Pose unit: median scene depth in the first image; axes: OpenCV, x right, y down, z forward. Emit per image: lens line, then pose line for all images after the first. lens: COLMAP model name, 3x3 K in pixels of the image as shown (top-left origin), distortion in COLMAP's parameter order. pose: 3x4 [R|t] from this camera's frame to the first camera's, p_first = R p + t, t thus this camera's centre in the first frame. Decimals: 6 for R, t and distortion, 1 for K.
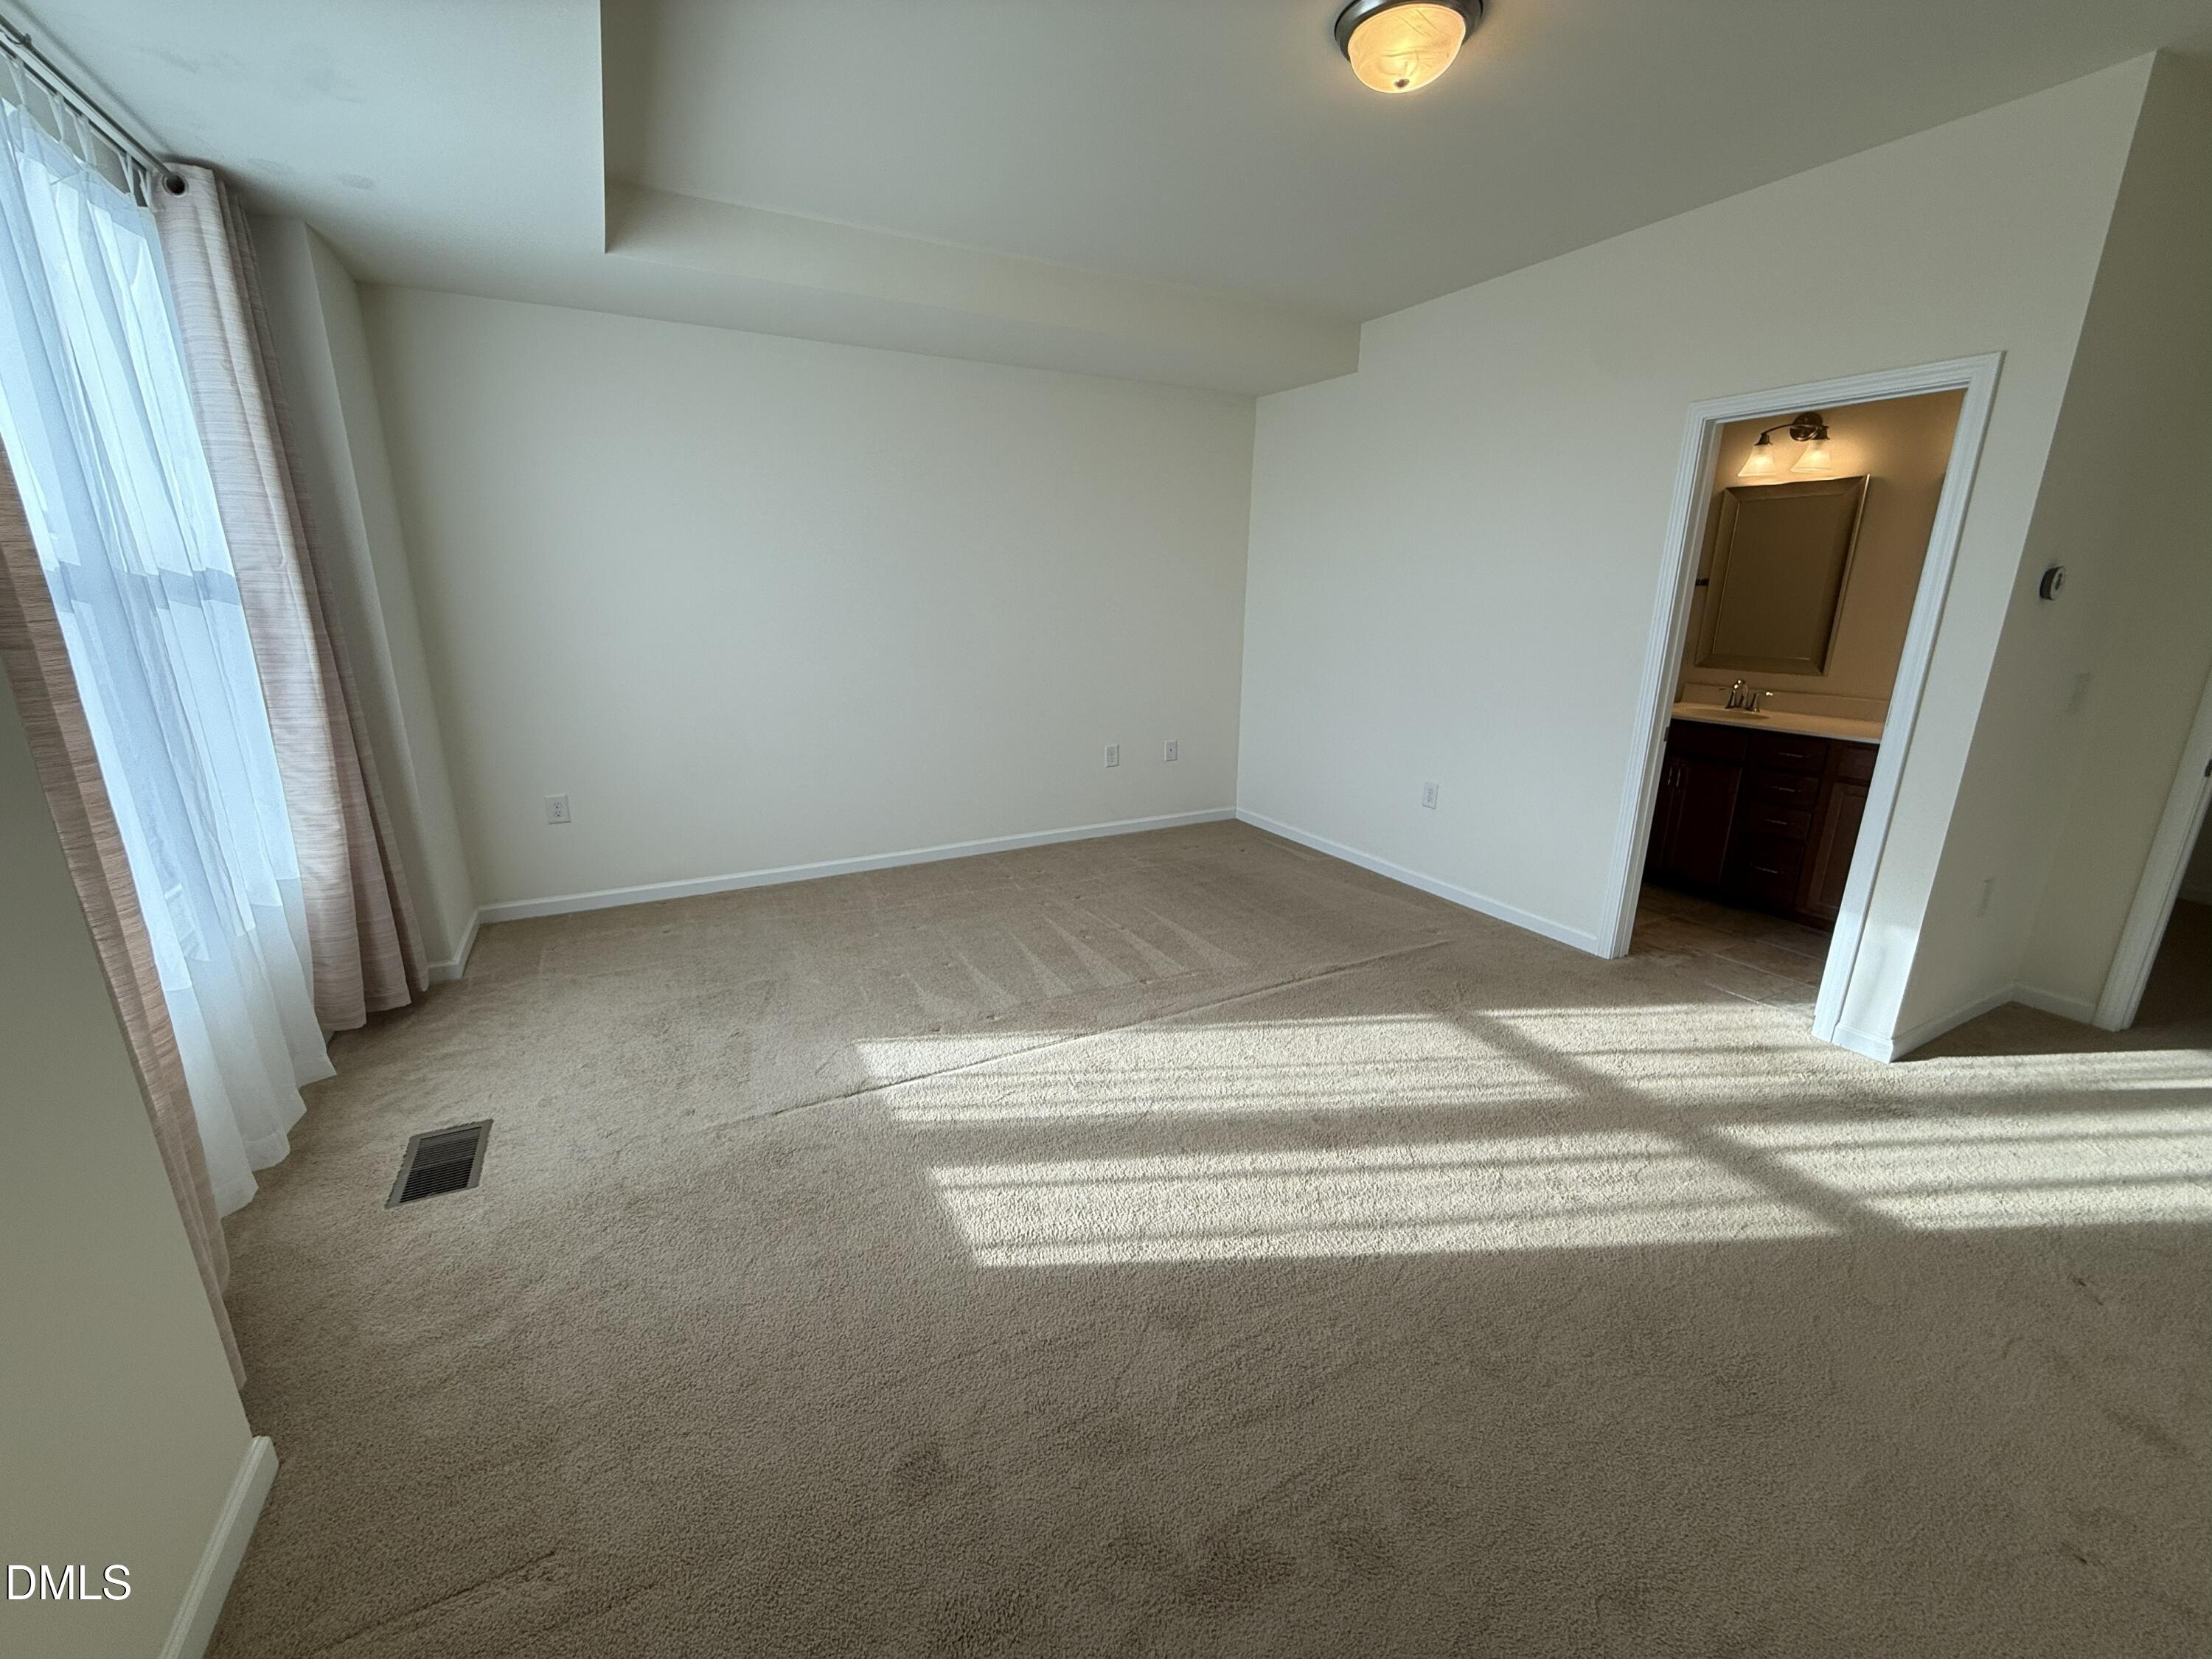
lens RADIAL K [[880.1, 0, 1106.0], [0, 880.1, 829.5], [0, 0, 1]] dist [-0.001254, -0.000051]
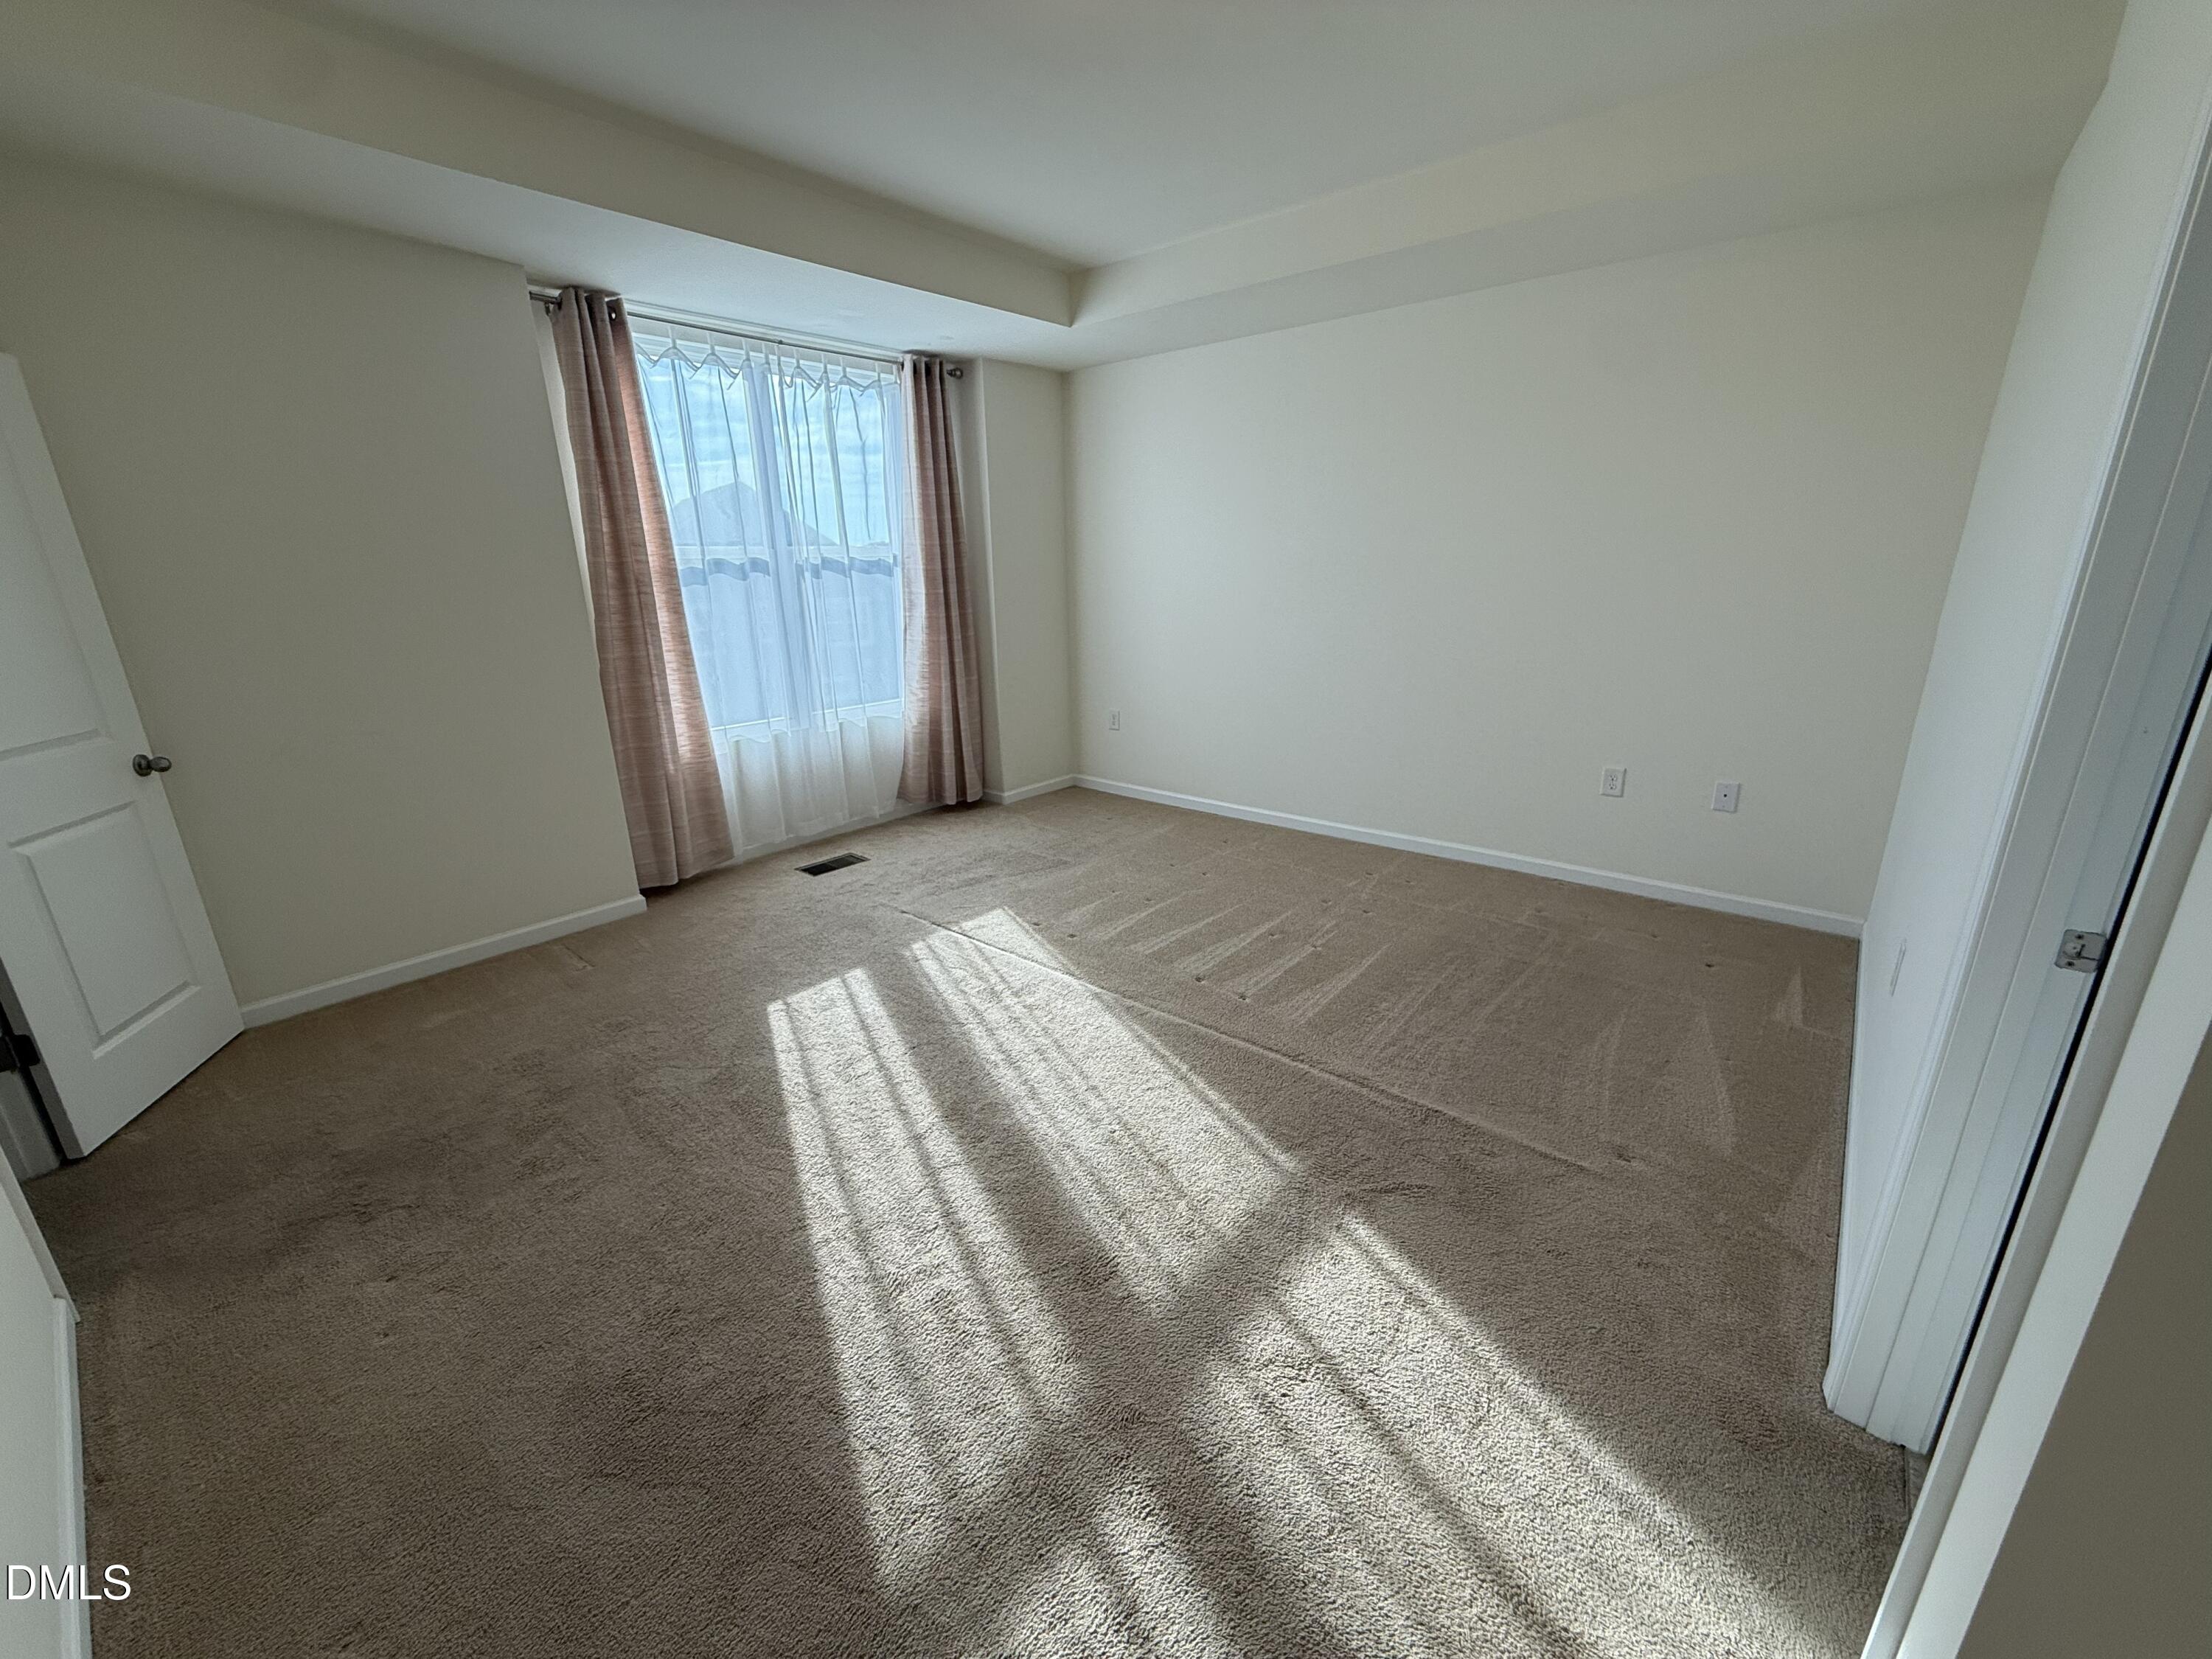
lens RADIAL K [[880.1, 0, 1106.0], [0, 880.1, 829.5], [0, 0, 1]] dist [-0.001254, -0.000051]
pose [[0.368174, 0.260614, -0.892485, 1.035472], [-0.226511, 0.956131, 0.185757, -0.171557], [0.901743, 0.133766, 0.411054, 0.633944]]
